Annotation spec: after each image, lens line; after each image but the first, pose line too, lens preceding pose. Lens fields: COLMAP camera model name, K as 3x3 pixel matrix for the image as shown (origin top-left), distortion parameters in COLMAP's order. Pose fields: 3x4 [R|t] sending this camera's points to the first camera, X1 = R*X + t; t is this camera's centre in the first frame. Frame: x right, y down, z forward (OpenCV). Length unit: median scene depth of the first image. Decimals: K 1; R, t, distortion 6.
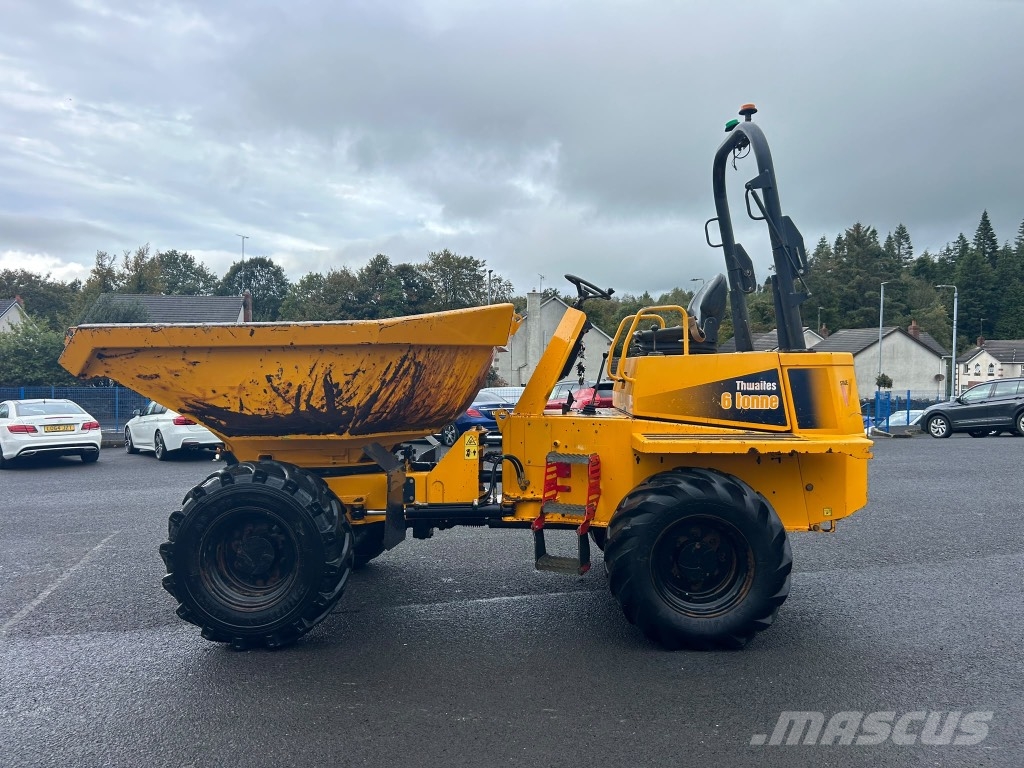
lens RADIAL K [[772.8, 0, 505.5], [0, 772.8, 380.1], [0, 0, 1]] dist [0.067221, -0.083265]
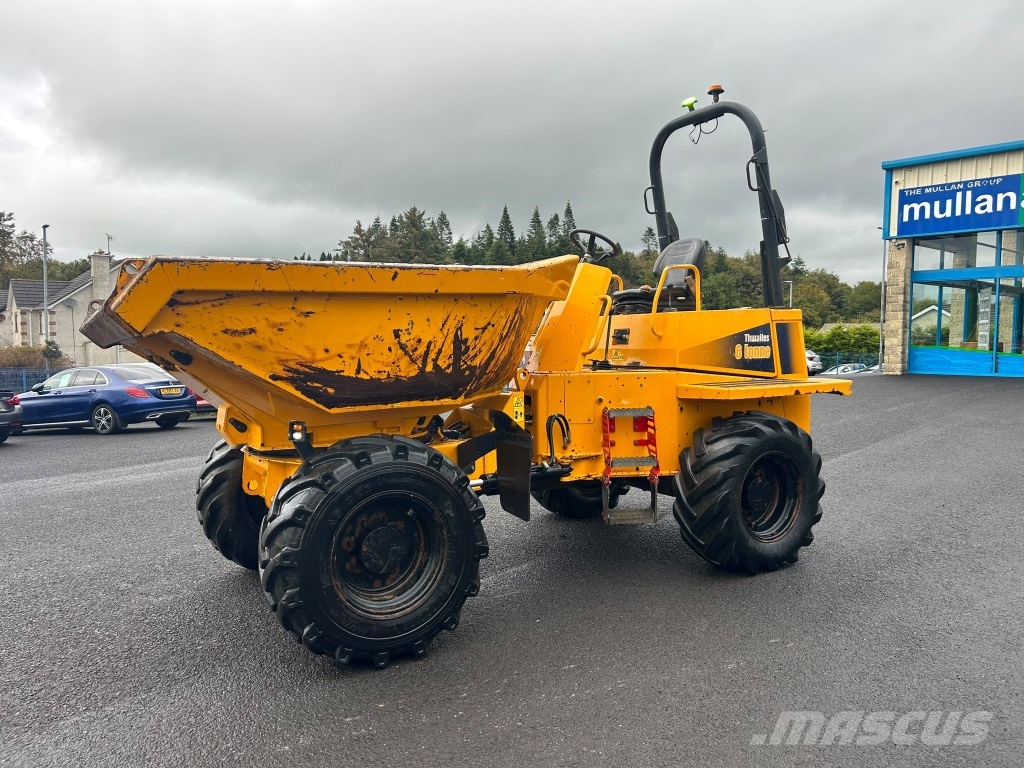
lens RADIAL K [[772.8, 0, 506.0], [0, 772.8, 382.1], [0, 0, 1]] dist [0.067221, -0.083265]
pose [[0.845959, -0.040167, 0.531733, -0.597338], [0.021418, 0.998914, 0.041383, 0.016552], [-0.532817, -0.023619, 0.845901, 0.230990]]
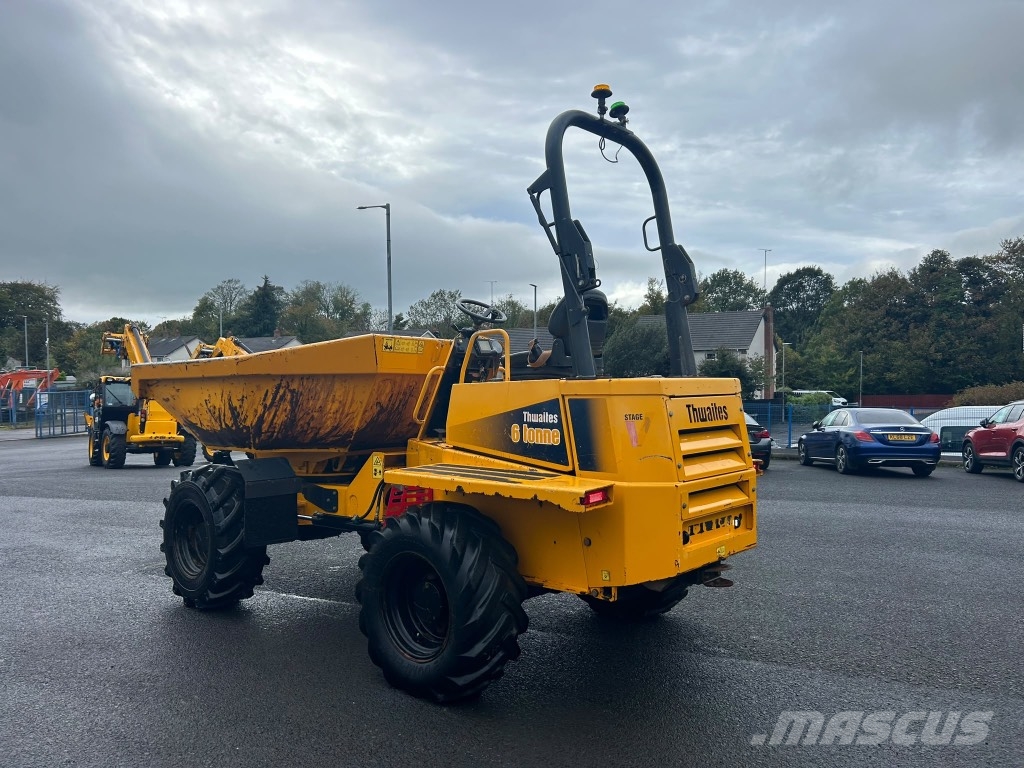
lens RADIAL K [[772.8, 0, 503.1], [0, 772.8, 391.3], [0, 0, 1]] dist [0.067221, -0.083265]
pose [[0.755777, 0.004808, -0.654811, 0.859321], [-0.005474, 0.999984, 0.001023, -0.022865], [0.654806, 0.002811, 0.755792, 0.317592]]
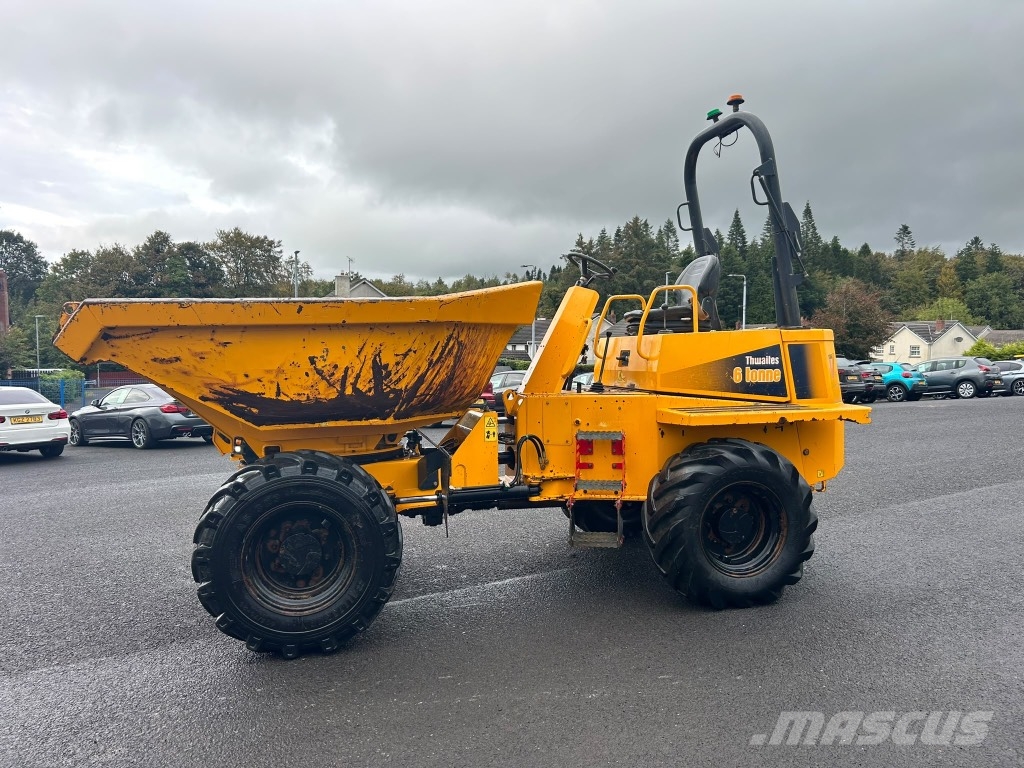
lens RADIAL K [[772.8, 0, 509.9], [0, 772.8, 389.1], [0, 0, 1]] dist [0.067221, -0.083265]
pose [[0.963094, -0.025505, 0.267956, -0.303115], [0.017428, 0.999320, 0.032480, 0.005811], [-0.268602, -0.026611, 0.962884, 0.057416]]
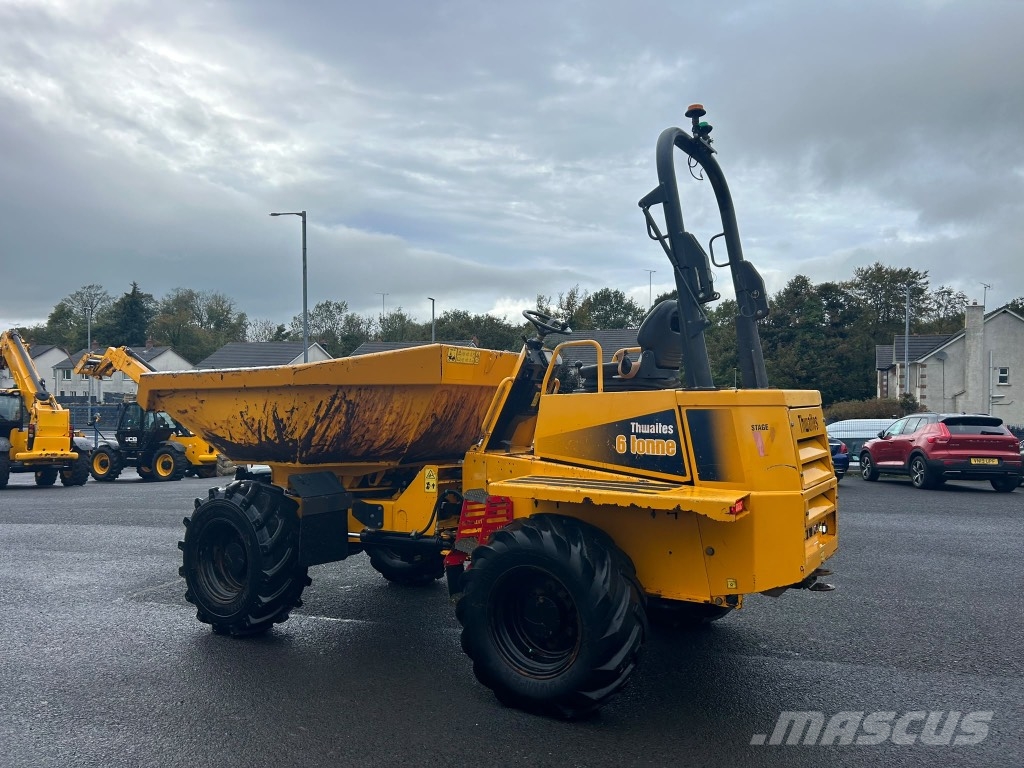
lens RADIAL K [[772.8, 0, 503.5], [0, 772.8, 389.5], [0, 0, 1]] dist [0.067221, -0.083265]
pose [[0.847933, -0.004766, -0.530082, 0.645088], [-0.007299, 0.999760, -0.020665, -0.017262], [0.530053, 0.021391, 0.847695, 0.168343]]
